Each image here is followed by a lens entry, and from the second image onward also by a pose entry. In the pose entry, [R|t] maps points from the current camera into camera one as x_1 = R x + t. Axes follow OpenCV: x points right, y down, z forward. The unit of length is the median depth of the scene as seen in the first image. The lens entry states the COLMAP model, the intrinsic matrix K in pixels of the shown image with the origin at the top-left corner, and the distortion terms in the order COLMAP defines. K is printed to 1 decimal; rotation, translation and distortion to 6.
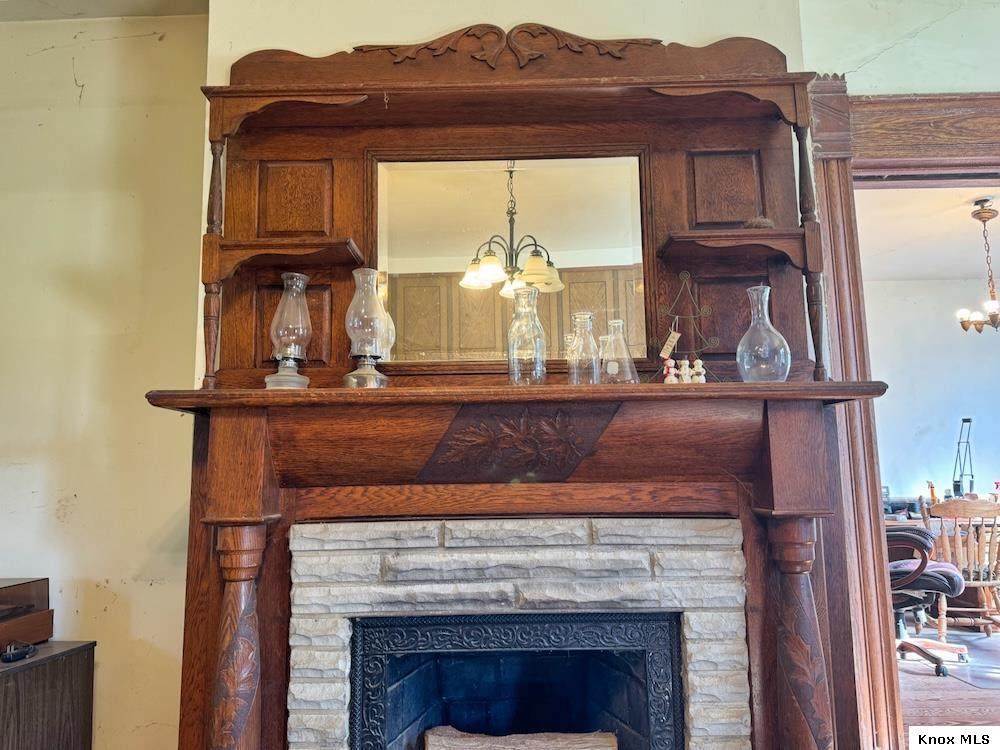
lens RADIAL K [[716.3, 0, 495.8], [0, 716.3, 373.8], [0, 0, 1]] dist [-0.003034, 0.000623]
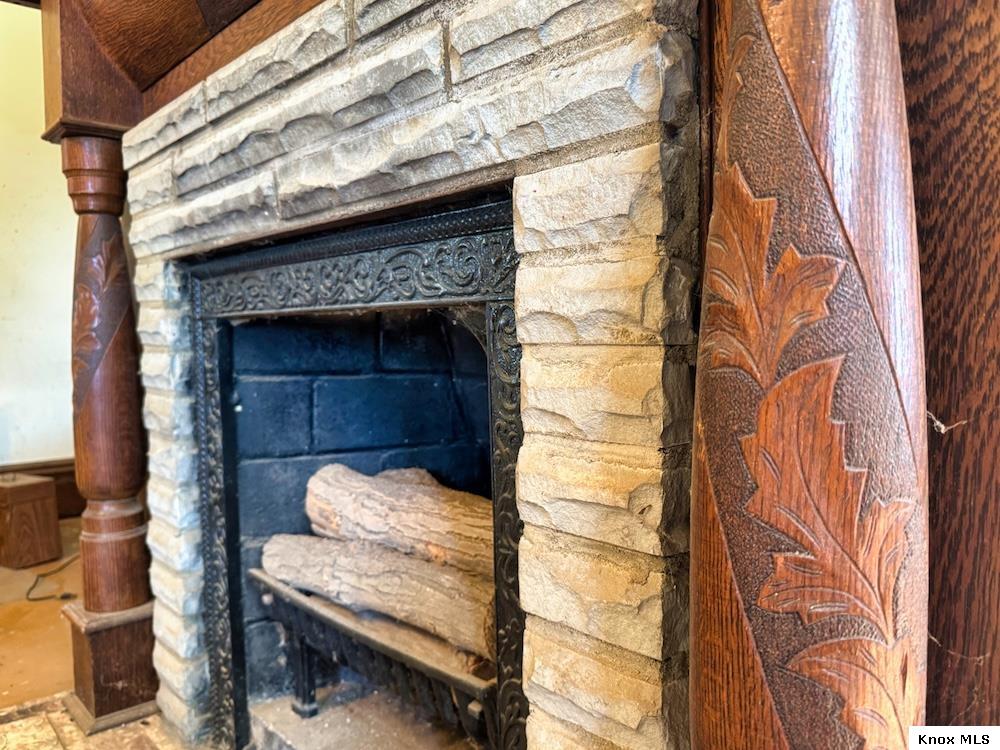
lens RADIAL K [[716.3, 0, 499.7], [0, 716.3, 381.7], [0, 0, 1]] dist [-0.003034, 0.000623]
pose [[0.703899, 0.058117, -0.707918, 0.501106], [0.102832, 0.977810, 0.182521, 0.364943], [0.702817, -0.201273, 0.682303, 0.748253]]
